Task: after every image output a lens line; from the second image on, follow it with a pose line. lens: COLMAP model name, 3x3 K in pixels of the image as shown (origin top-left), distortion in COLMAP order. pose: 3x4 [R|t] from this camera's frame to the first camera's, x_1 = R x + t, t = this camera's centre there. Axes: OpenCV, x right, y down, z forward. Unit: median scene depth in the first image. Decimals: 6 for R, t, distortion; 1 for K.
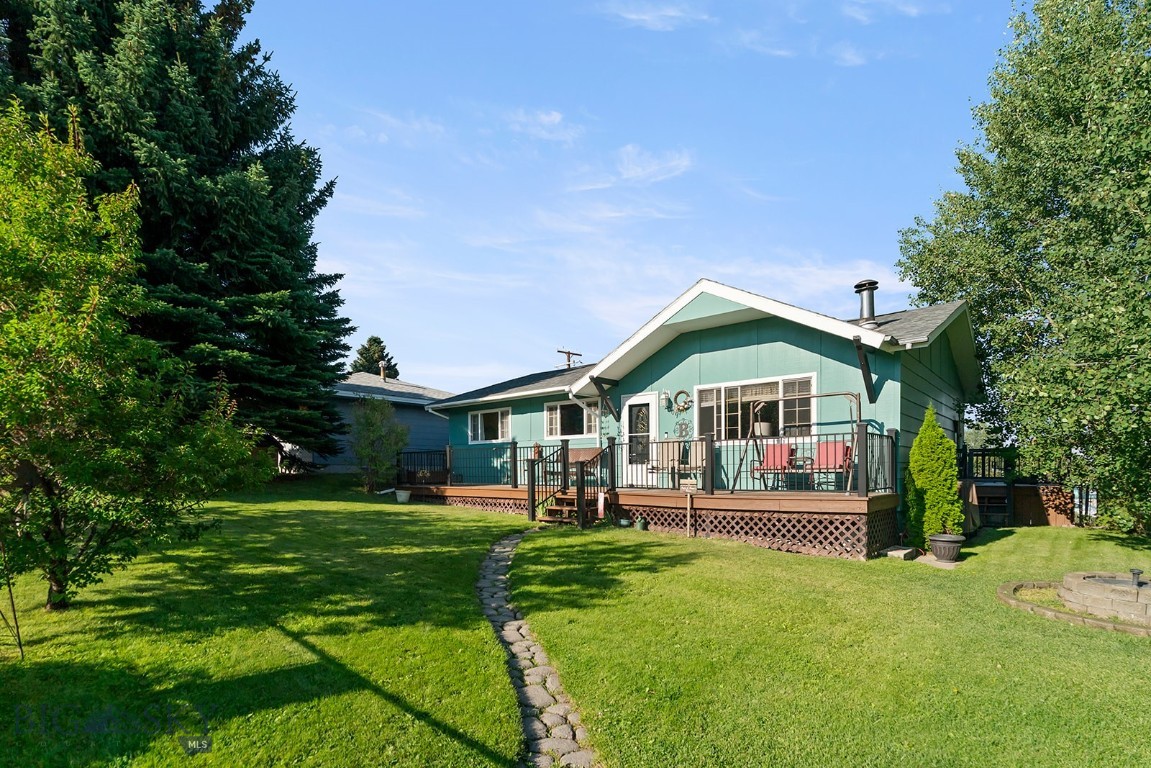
lens RADIAL K [[531.4, 0, 541.5], [0, 531.4, 479.5], [0, 0, 1]] dist [-0.001424, -0.001401]
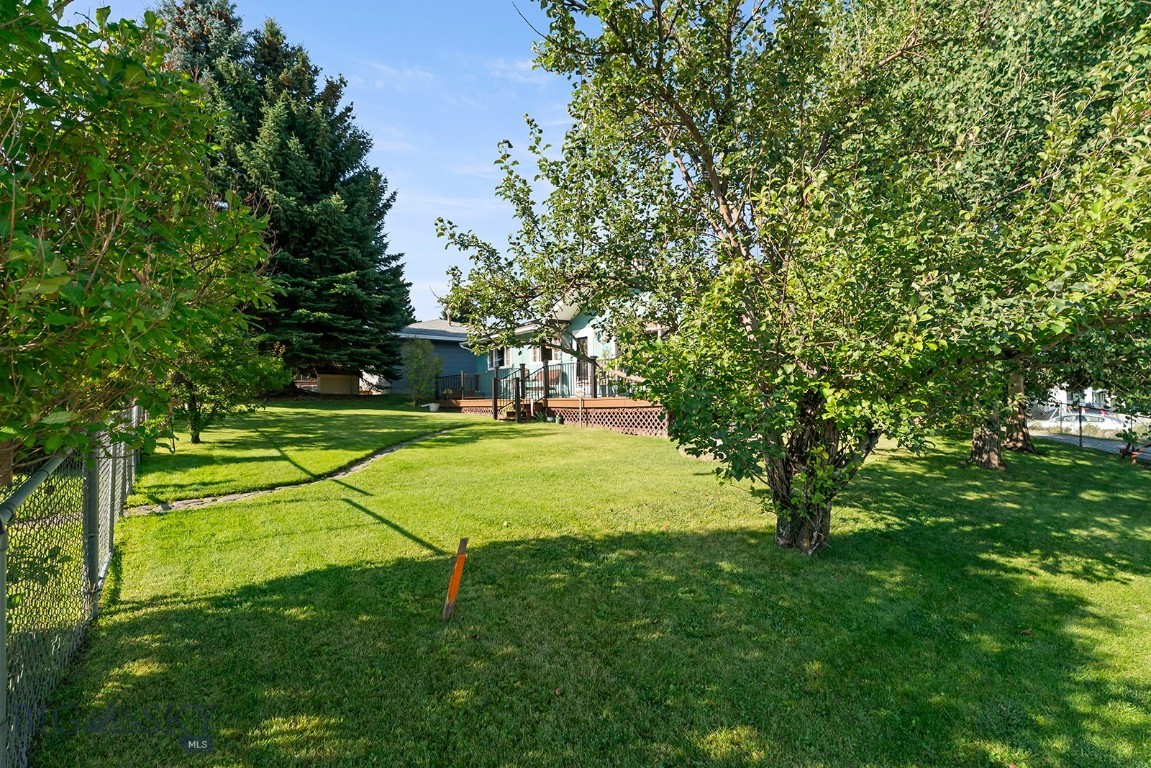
lens RADIAL K [[531.4, 0, 577.8], [0, 531.4, 381.4], [0, 0, 1]] dist [-0.001424, -0.001401]
pose [[0.979962, -0.018091, -0.198363, 0.464628], [0.006558, 0.998258, -0.058642, 0.056237], [0.199078, 0.056167, 0.978373, -0.365021]]
